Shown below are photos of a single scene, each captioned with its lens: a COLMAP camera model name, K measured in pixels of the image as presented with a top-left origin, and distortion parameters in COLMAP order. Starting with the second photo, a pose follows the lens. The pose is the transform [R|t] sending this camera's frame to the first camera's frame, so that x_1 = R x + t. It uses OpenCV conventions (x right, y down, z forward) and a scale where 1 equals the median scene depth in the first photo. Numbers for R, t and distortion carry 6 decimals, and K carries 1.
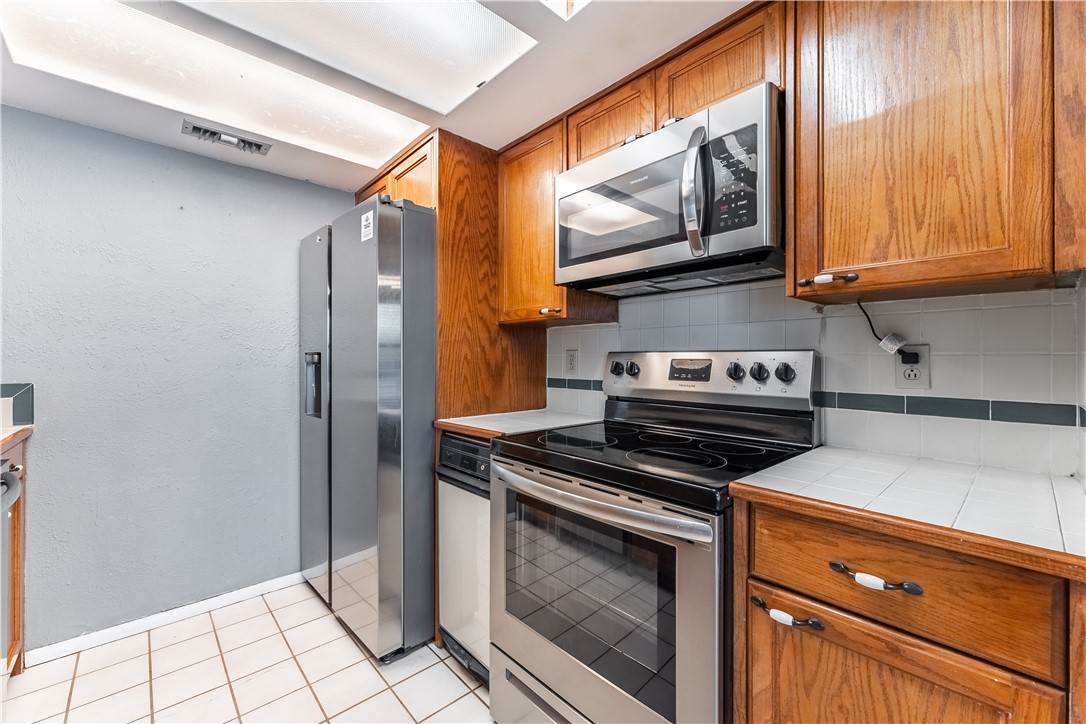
lens RADIAL K [[445.0, 0, 534.9], [0, 445.0, 357.7], [0, 0, 1]] dist [0.004220, -0.001512]
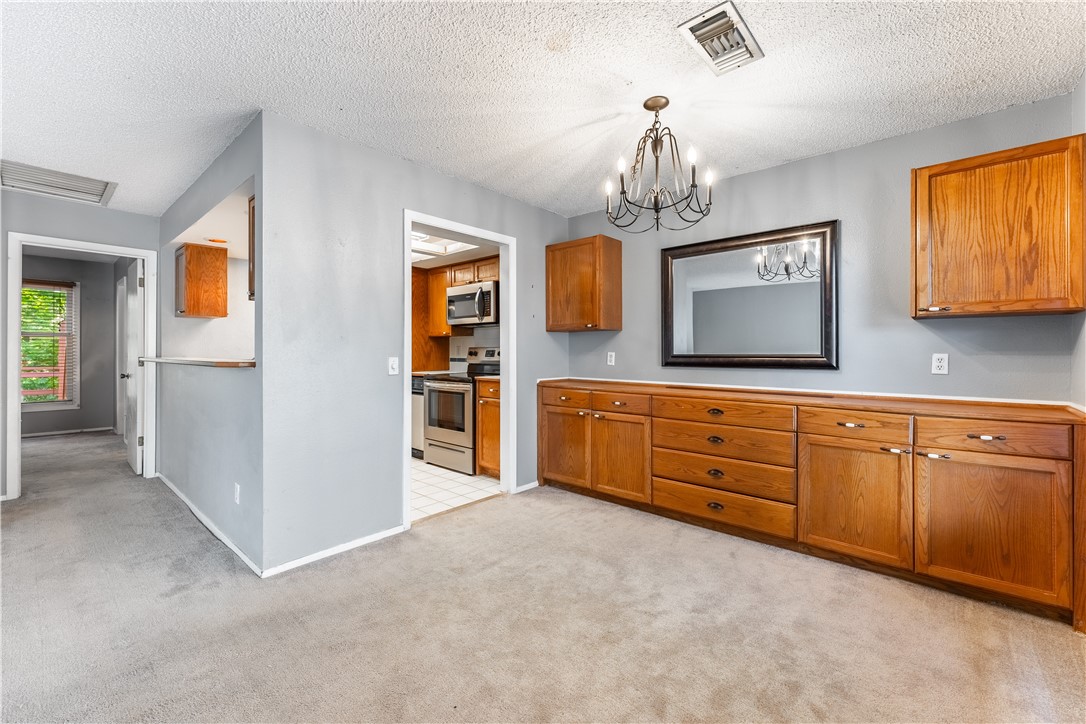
lens RADIAL K [[445.0, 0, 546.8], [0, 445.0, 350.9], [0, 0, 1]] dist [0.004220, -0.001512]
pose [[0.990959, -0.001576, 0.134154, 0.288088], [0.001210, 0.999995, 0.002813, 0.001165], [-0.134158, -0.002625, 0.990956, -1.888852]]
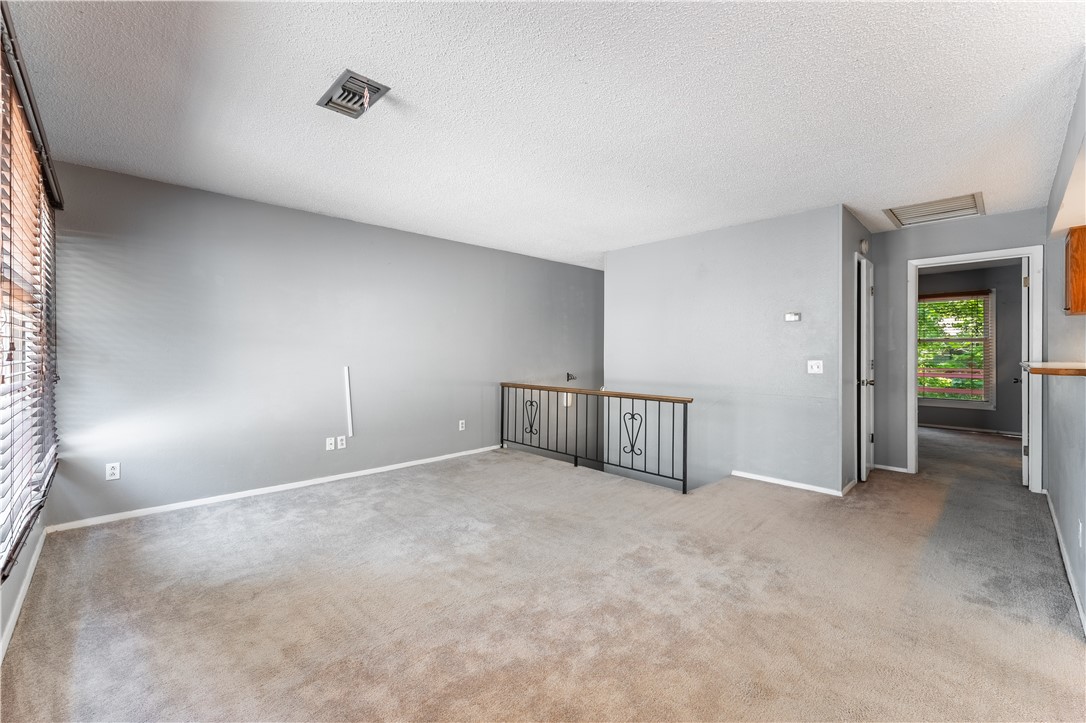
lens RADIAL K [[445.0, 0, 542.2], [0, 445.0, 349.6], [0, 0, 1]] dist [0.004220, -0.001512]
pose [[0.036611, -0.012524, -0.999251, 0.619319], [0.002844, 0.999919, -0.012428, 0.000413], [0.999326, -0.002386, 0.036644, -1.745162]]
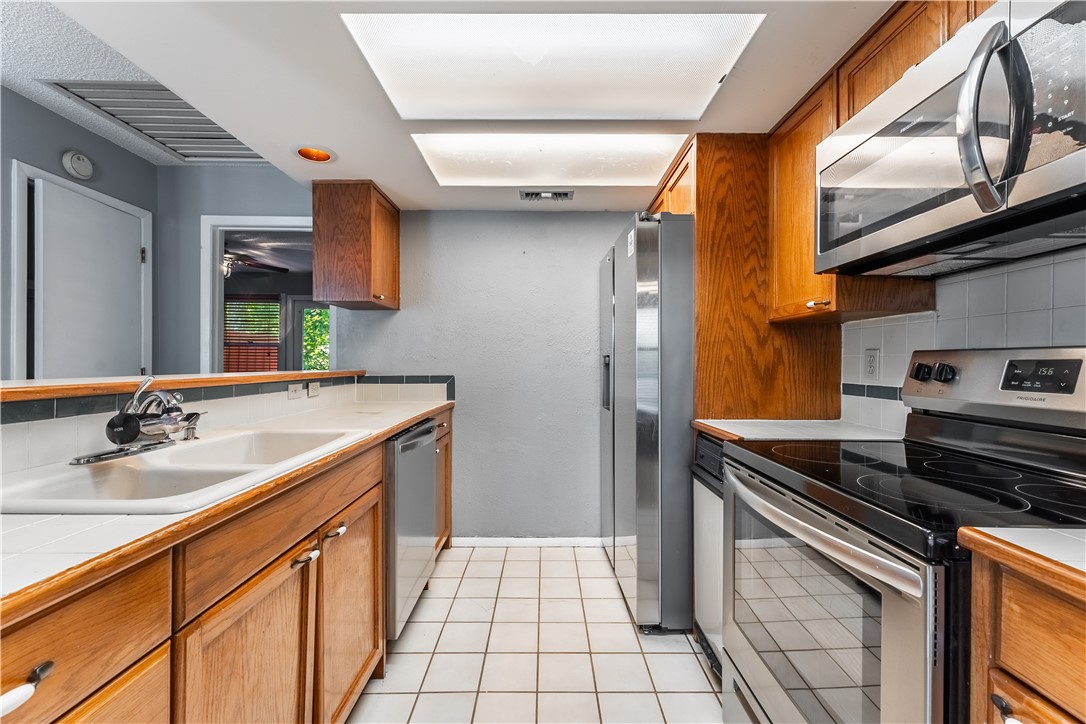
lens RADIAL K [[445.0, 0, 541.7], [0, 445.0, 365.6], [0, 0, 1]] dist [0.004220, -0.001512]
pose [[0.741787, 0.005807, -0.670610, 0.217012], [0.000499, 0.999957, 0.009210, 0.005828], [0.670635, -0.007167, 0.741753, 0.003568]]
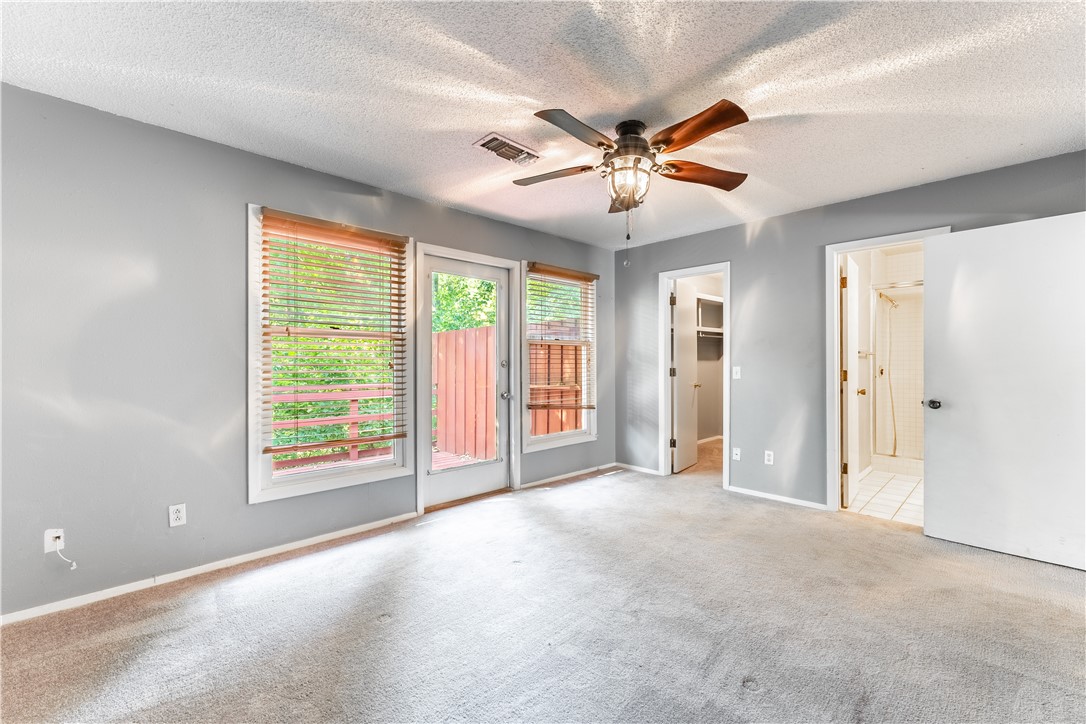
lens RADIAL K [[445.0, 0, 547.2], [0, 445.0, 362.3], [0, 0, 1]] dist [0.004220, -0.001512]
pose [[0.999565, -0.003671, 0.029248, -3.325698], [0.003335, 0.999928, 0.011533, -0.041097], [-0.029289, -0.011431, 0.999506, -0.635032]]
